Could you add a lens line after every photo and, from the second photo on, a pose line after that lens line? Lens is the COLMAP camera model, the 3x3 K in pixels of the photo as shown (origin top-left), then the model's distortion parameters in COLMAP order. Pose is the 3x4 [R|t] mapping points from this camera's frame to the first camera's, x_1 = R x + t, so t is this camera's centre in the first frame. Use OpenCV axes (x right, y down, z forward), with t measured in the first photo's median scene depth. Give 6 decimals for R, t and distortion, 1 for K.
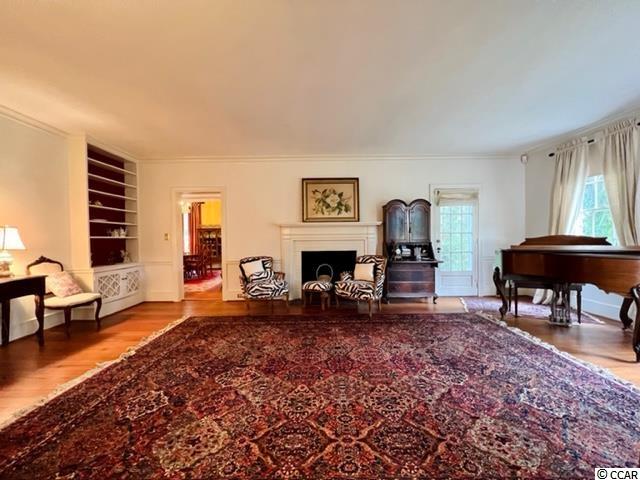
lens RADIAL K [[254.5, 0, 321.6], [0, 254.5, 240.5], [0, 0, 1]] dist [0.002024, -0.001265]
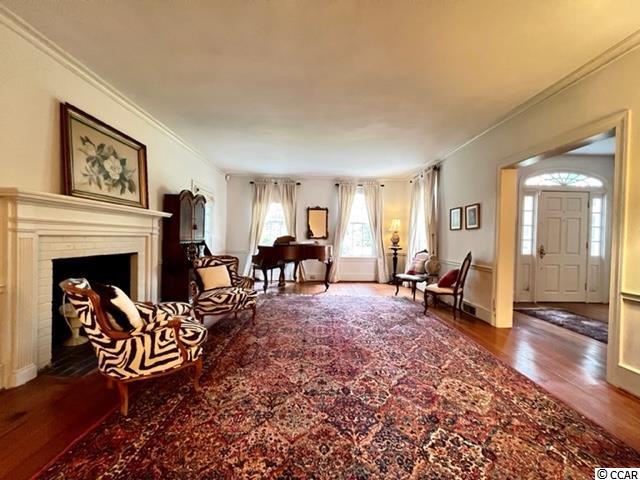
lens RADIAL K [[254.5, 0, 320.4], [0, 254.5, 241.5], [0, 0, 1]] dist [0.002024, -0.001265]
pose [[-0.019471, -0.002996, 0.999806, -0.746917], [-0.003899, 0.999988, 0.002920, 0.010271], [-0.999803, -0.003842, -0.019482, 0.734524]]
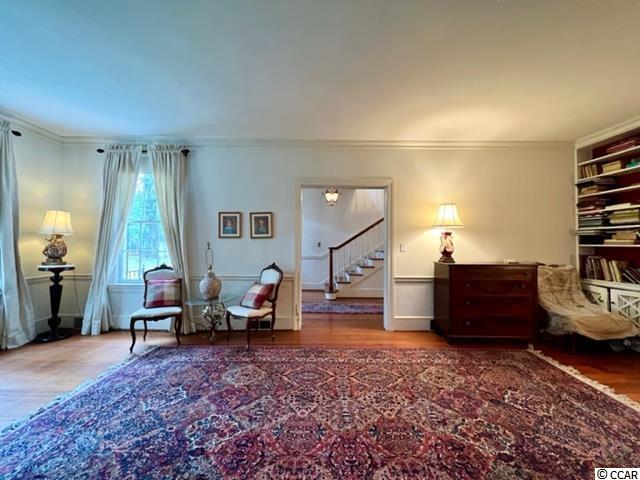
lens RADIAL K [[254.5, 0, 322.6], [0, 254.5, 240.9], [0, 0, 1]] dist [0.002024, -0.001265]
pose [[-0.999975, 0.007141, 0.000072, 0.090835], [0.007141, 0.999970, -0.003143, -0.026226], [-0.000094, -0.003143, -0.999995, 1.087134]]
